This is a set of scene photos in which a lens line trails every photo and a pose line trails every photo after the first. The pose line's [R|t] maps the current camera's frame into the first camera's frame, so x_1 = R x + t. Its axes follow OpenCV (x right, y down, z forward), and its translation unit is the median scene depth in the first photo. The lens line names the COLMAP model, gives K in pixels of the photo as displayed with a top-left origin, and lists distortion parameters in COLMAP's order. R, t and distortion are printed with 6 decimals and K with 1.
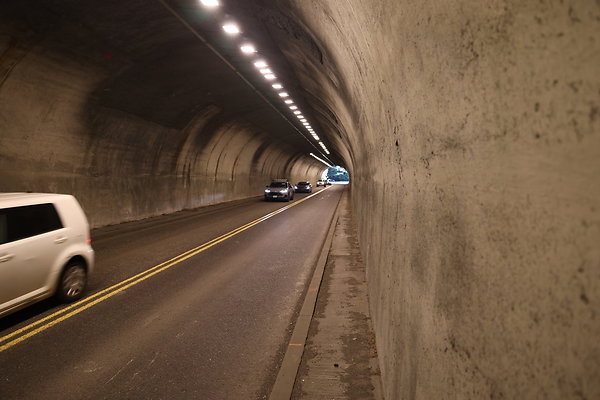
lens RADIAL K [[415.6, 0, 301.1], [0, 415.6, 199.5], [0, 0, 1]] dist [-0.113111, 0.098946]
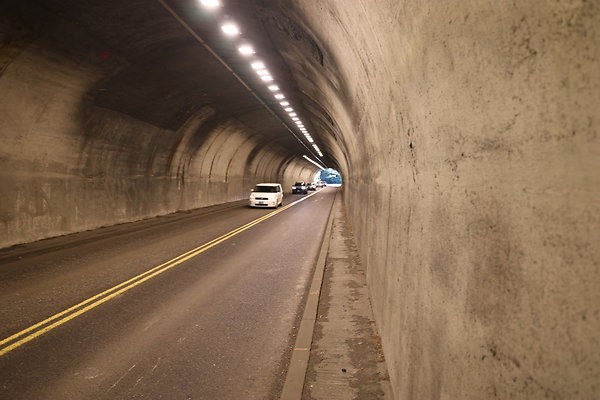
lens RADIAL K [[415.6, 0, 301.1], [0, 415.6, 199.5], [0, 0, 1]] dist [-0.113111, 0.098946]
pose [[0.999795, 0.004715, 0.019696, -0.014602], [-0.004605, 0.999974, -0.005608, 0.000056], [-0.019722, 0.005516, 0.999790, 0.006103]]
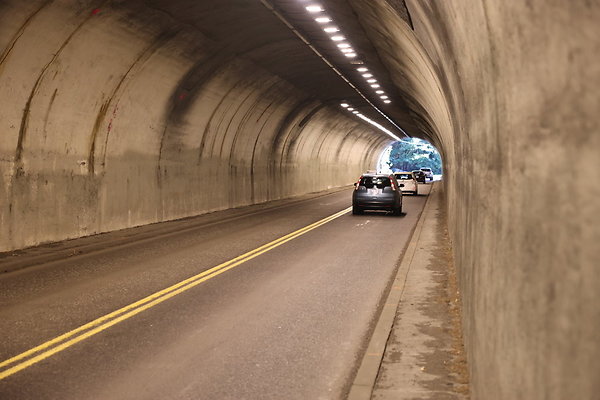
lens RADIAL K [[910.6, 0, 297.6], [0, 910.6, 199.9], [0, 0, 1]] dist [0.165317, -0.010819]
pose [[0.999067, -0.003878, -0.043015, 0.089981], [0.003180, 0.999862, -0.016281, -0.034140], [0.043072, 0.016129, 0.998942, 0.729134]]
